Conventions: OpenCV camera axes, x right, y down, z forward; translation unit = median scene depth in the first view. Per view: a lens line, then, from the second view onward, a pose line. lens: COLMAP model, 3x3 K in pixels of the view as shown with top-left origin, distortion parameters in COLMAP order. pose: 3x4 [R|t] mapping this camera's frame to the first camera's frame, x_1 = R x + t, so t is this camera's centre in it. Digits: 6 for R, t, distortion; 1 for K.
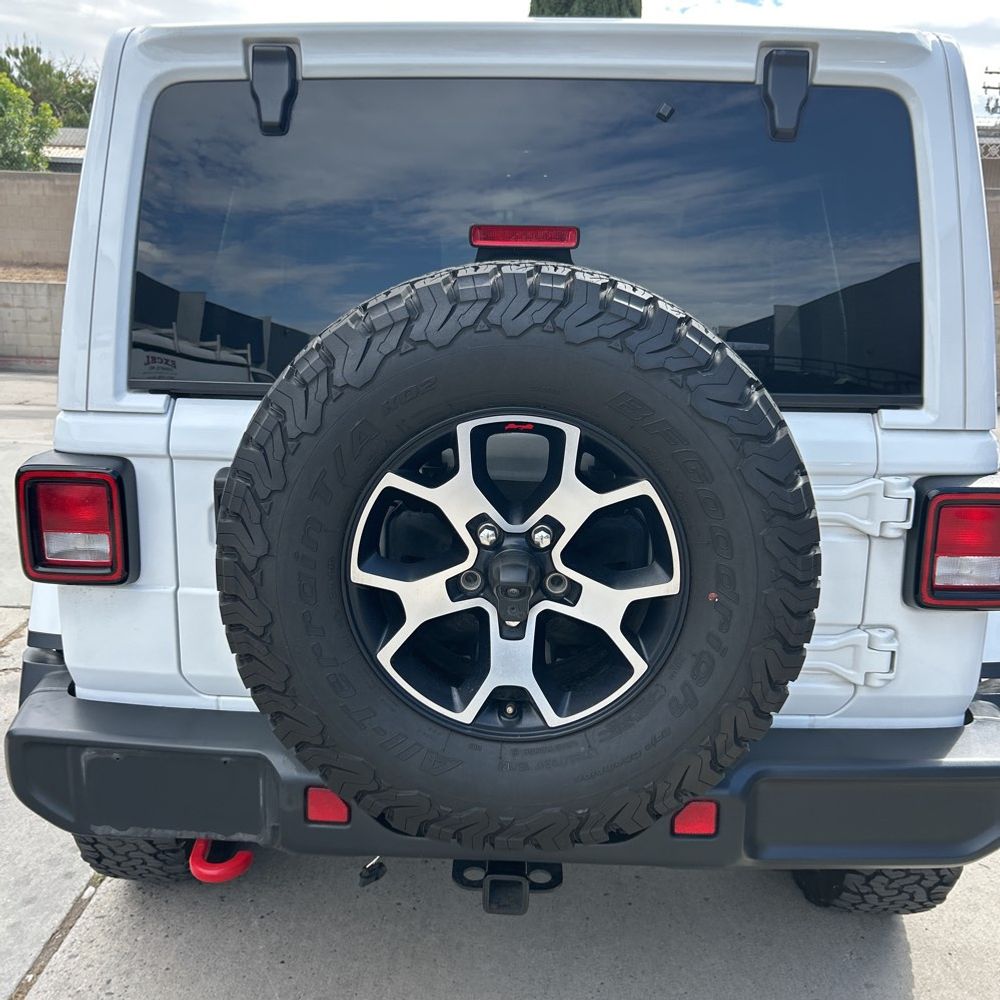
lens RADIAL K [[1013.7, 0, 488.9], [0, 1013.7, 482.5], [0, 0, 1]] dist [0.018473, 0.000000]
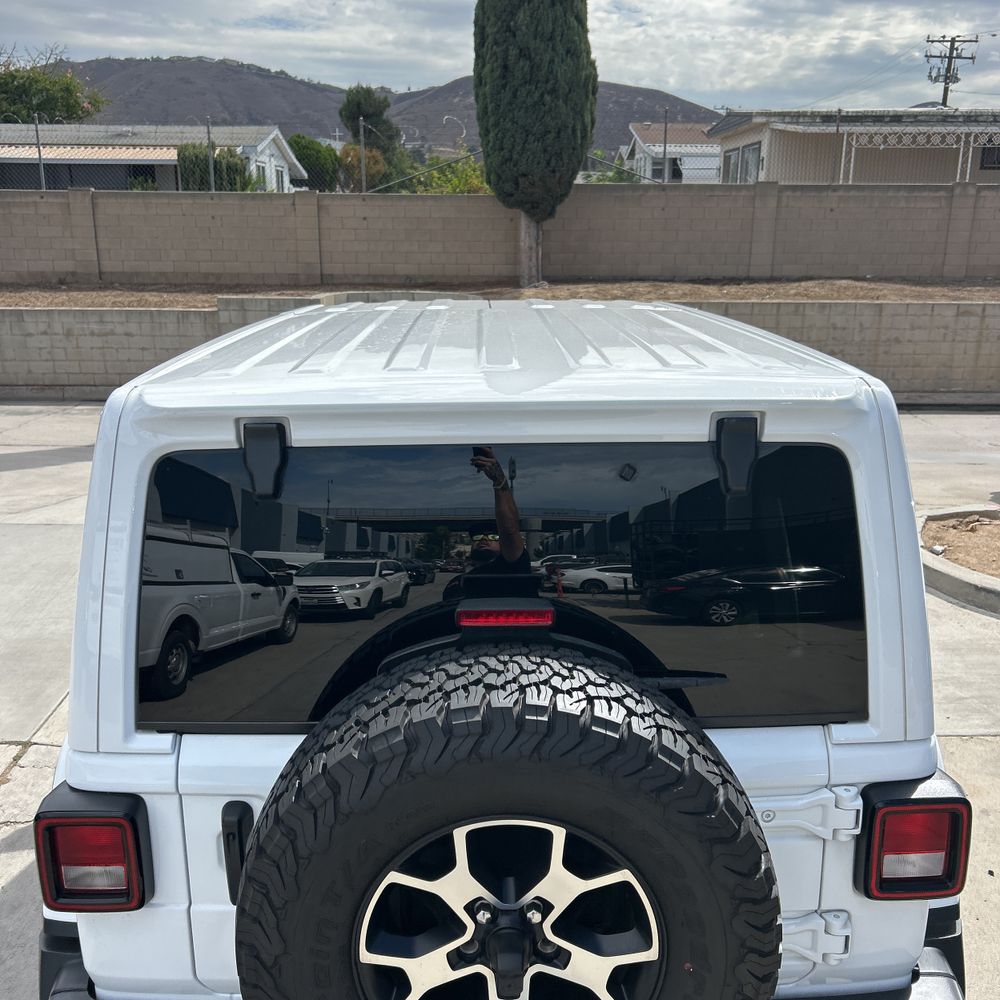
lens RADIAL K [[1013.7, 0, 490.7], [0, 1013.7, 493.9], [0, 0, 1]] dist [0.018473, 0.000000]
pose [[0.998487, -0.037109, 0.040566, -0.013356], [0.035559, 0.998634, 0.038290, -0.282150], [-0.041932, -0.036790, 0.998443, -0.056050]]
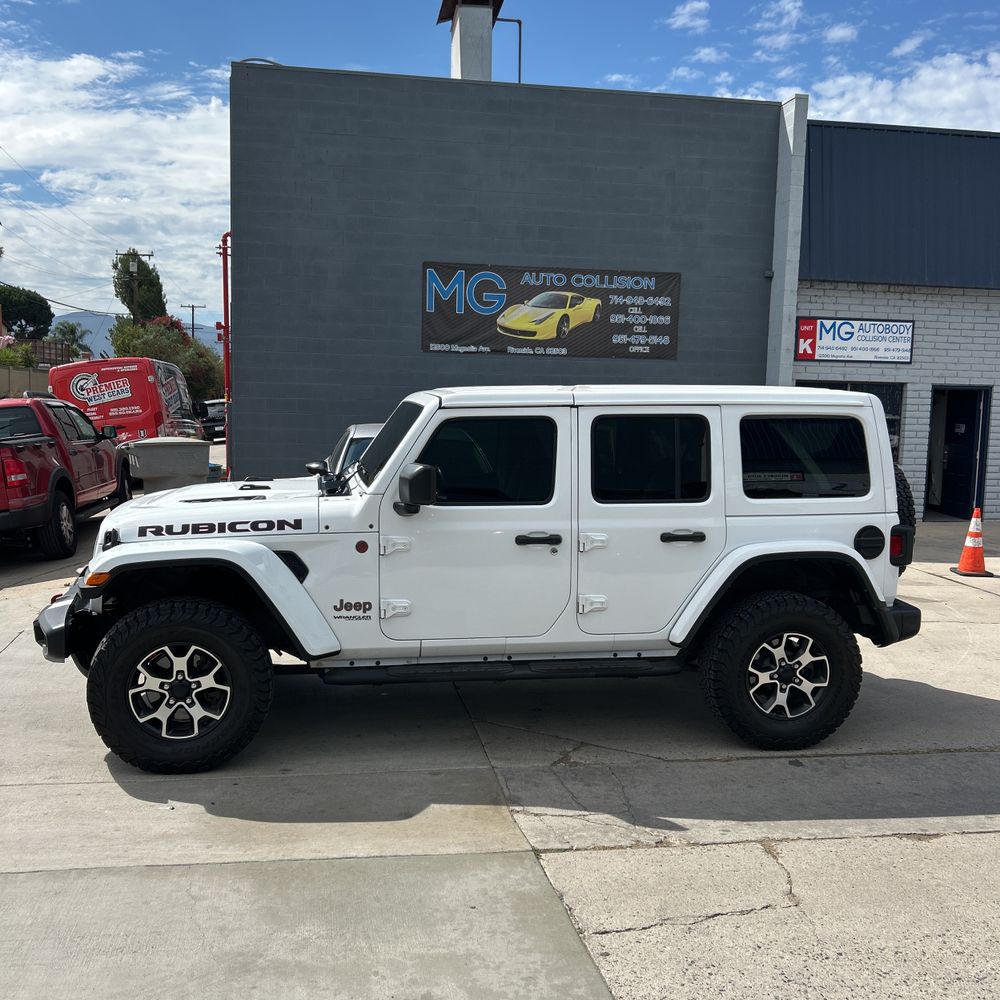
lens RADIAL K [[1013.7, 0, 492.2], [0, 1013.7, 491.2], [0, 0, 1]] dist [0.018473, 0.000000]
pose [[-0.208383, -0.124497, 0.970091, -2.527550], [0.198801, 0.965768, 0.166646, -0.715148], [-0.957630, 0.227581, -0.176499, 2.153361]]
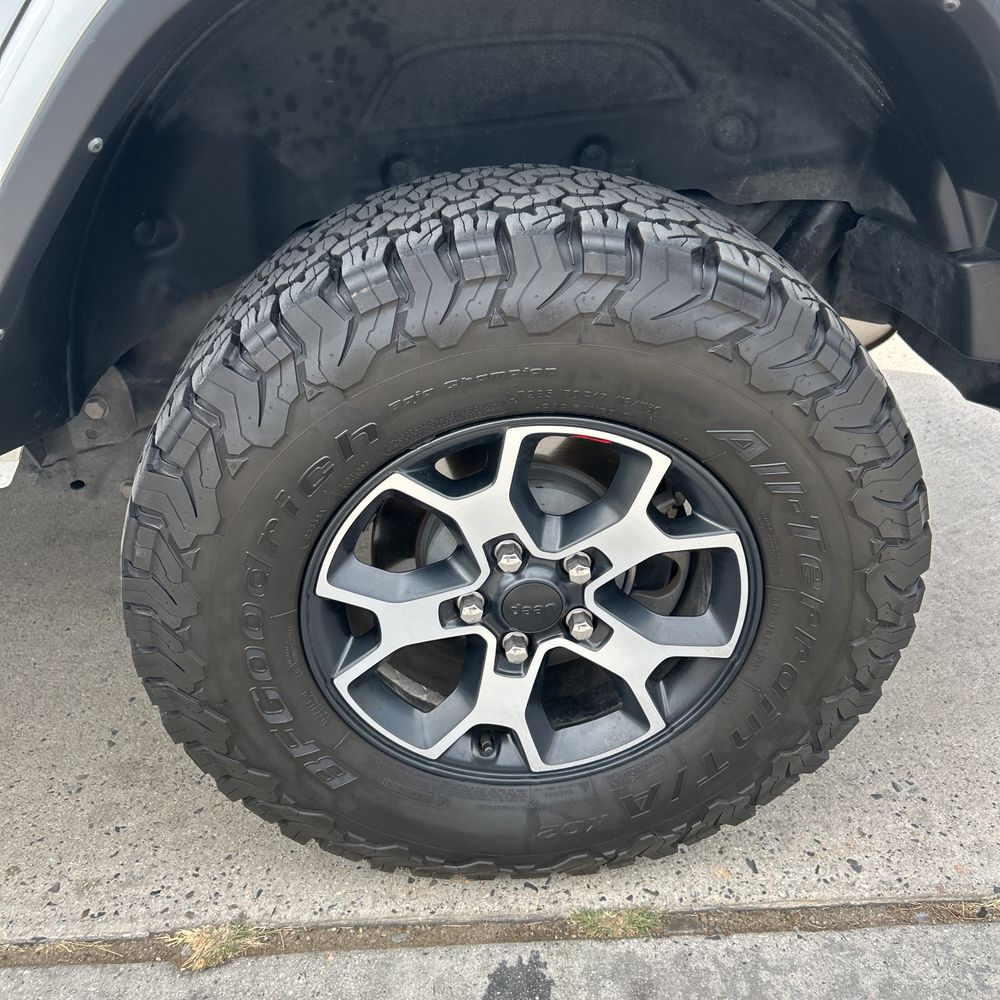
lens RADIAL K [[1013.7, 0, 516.0], [0, 1013.7, 465.2], [0, 0, 1]] dist [0.018473, 0.000000]
pose [[-0.119868, -0.520515, 0.845397, -0.764298], [0.193834, 0.822879, 0.534134, -0.071316], [-0.973684, 0.227892, 0.002257, 1.146951]]
